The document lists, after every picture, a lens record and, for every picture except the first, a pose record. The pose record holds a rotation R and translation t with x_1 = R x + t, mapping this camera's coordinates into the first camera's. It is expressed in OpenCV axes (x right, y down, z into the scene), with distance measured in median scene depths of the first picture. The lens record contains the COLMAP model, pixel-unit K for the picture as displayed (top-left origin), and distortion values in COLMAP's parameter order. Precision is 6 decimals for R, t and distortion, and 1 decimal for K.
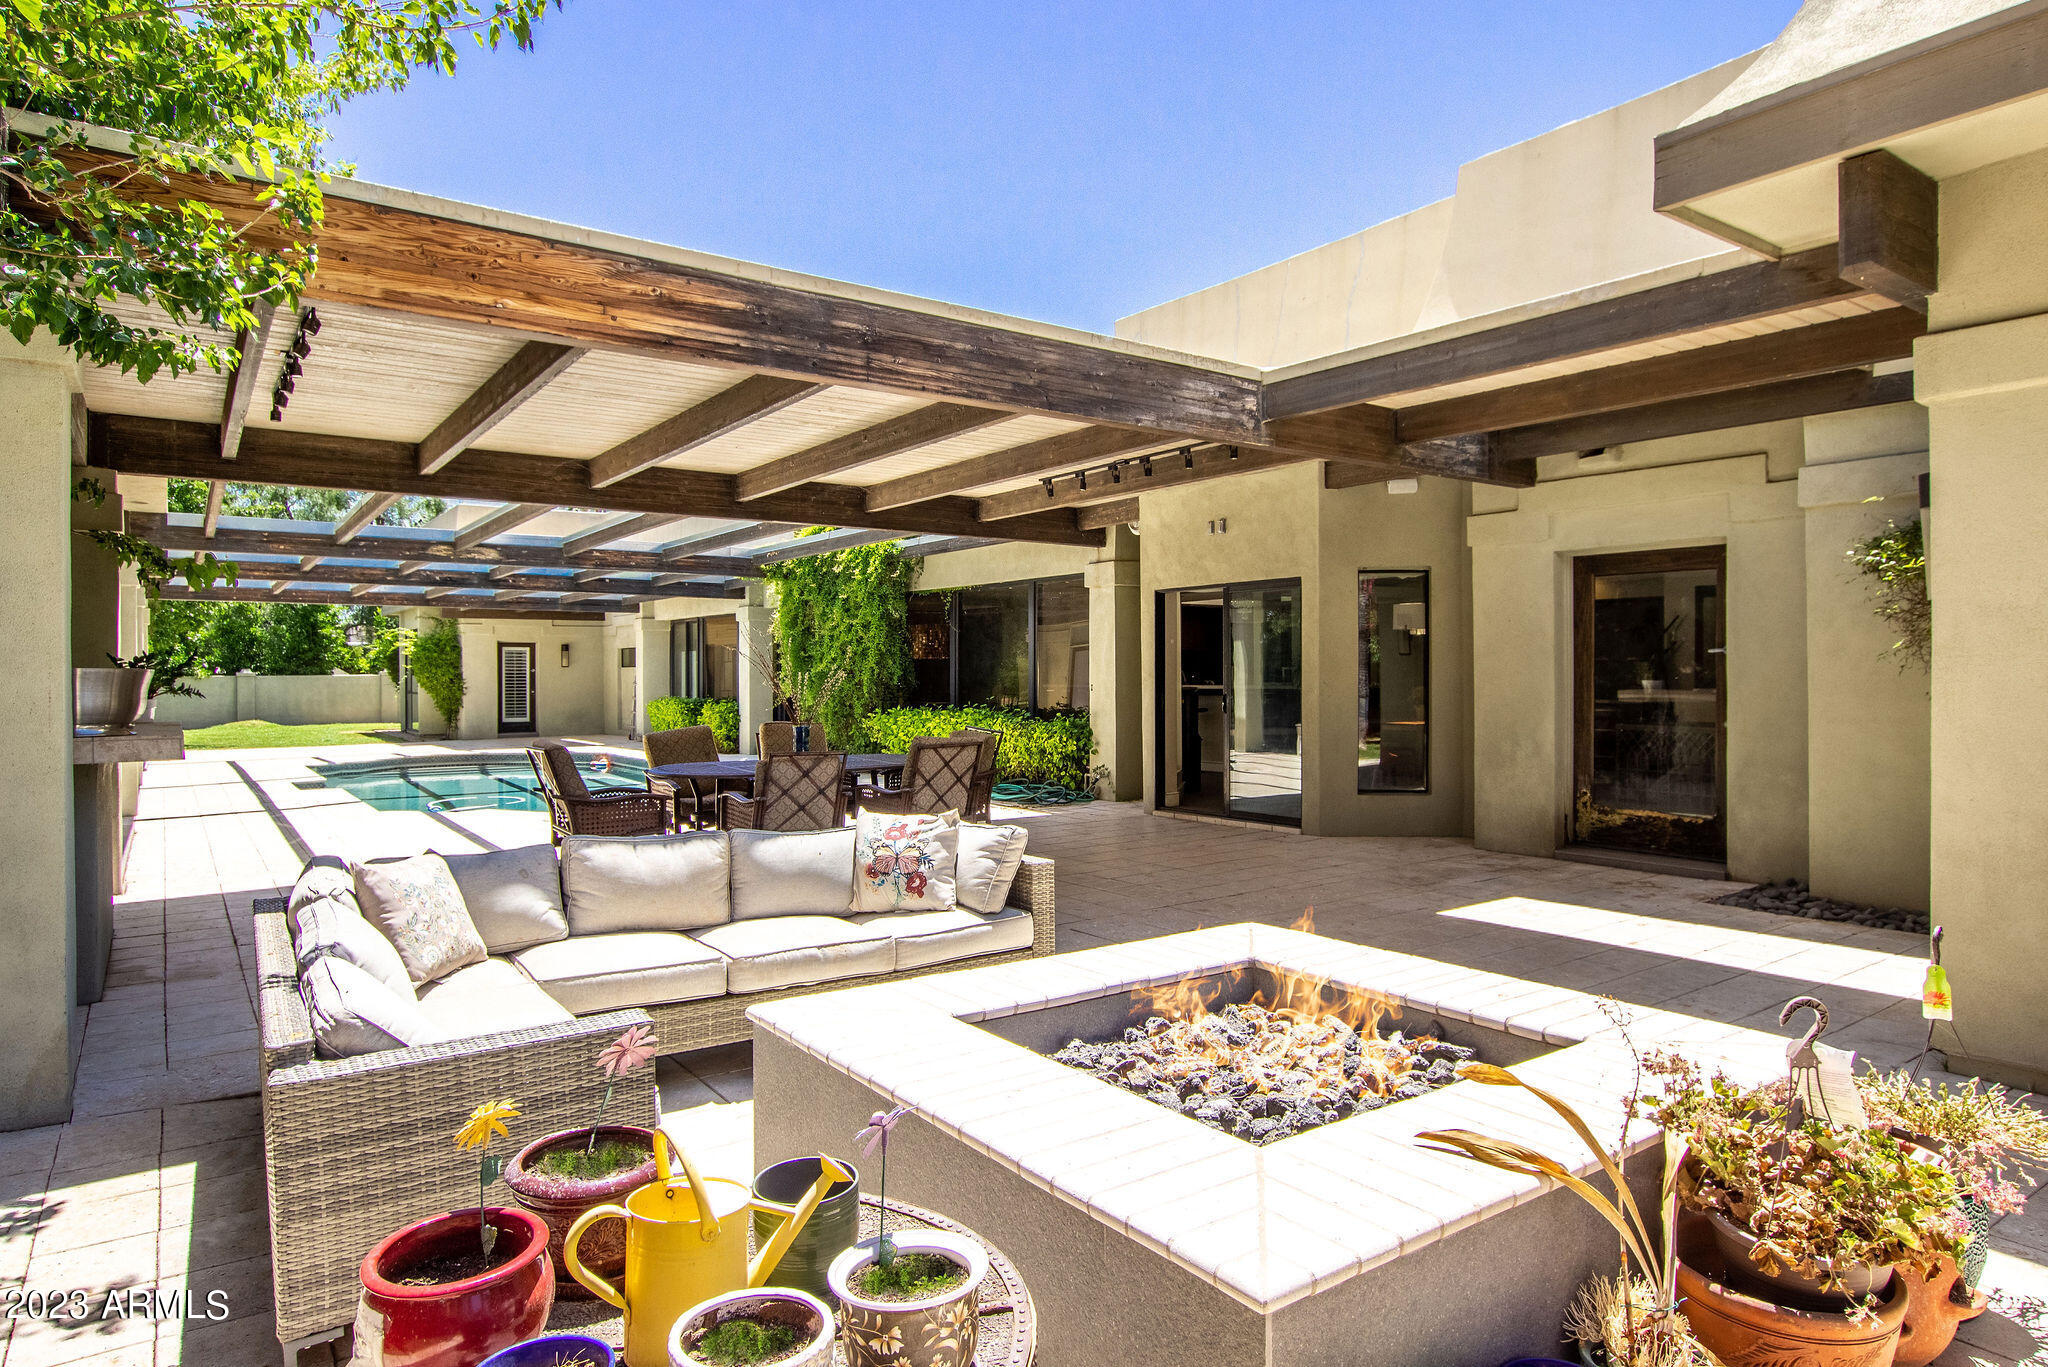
lens RADIAL K [[1225.7, 0, 1022.7], [0, 1225.7, 679.9], [0, 0, 1]] dist [0.002683, 0.000350]
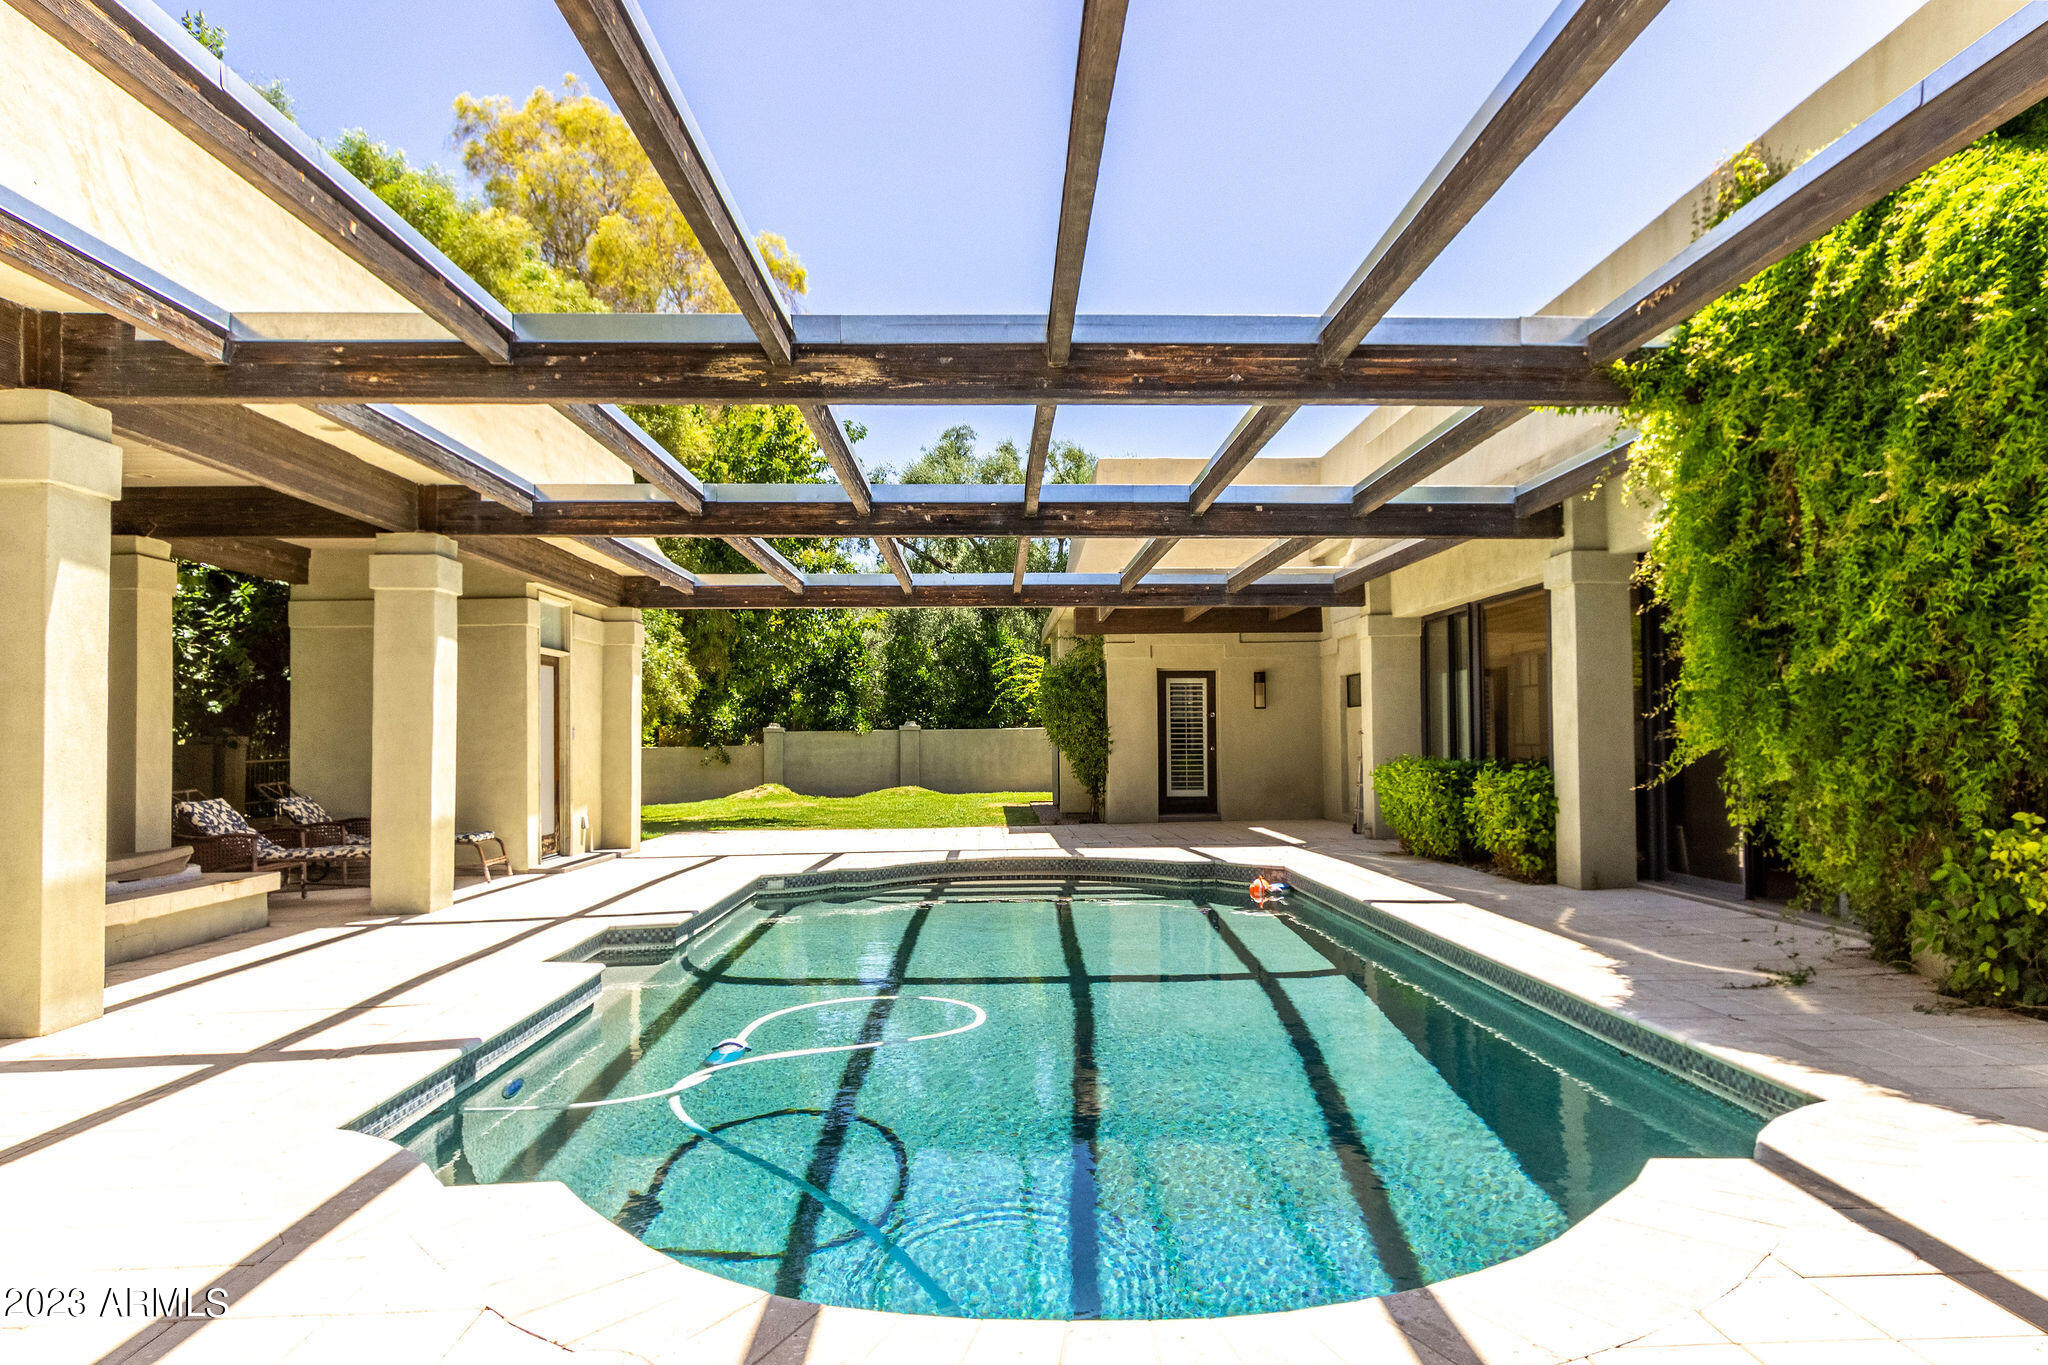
lens RADIAL K [[1419.2, 0, 1027.6], [0, 1419.2, 682.3], [0, 0, 1]] dist [0.003402, -0.000026]
pose [[0.835082, -0.025660, -0.549526, -0.096157], [0.003411, 0.999134, -0.041470, 0.006737], [0.550115, 0.032756, 0.834446, 0.417423]]
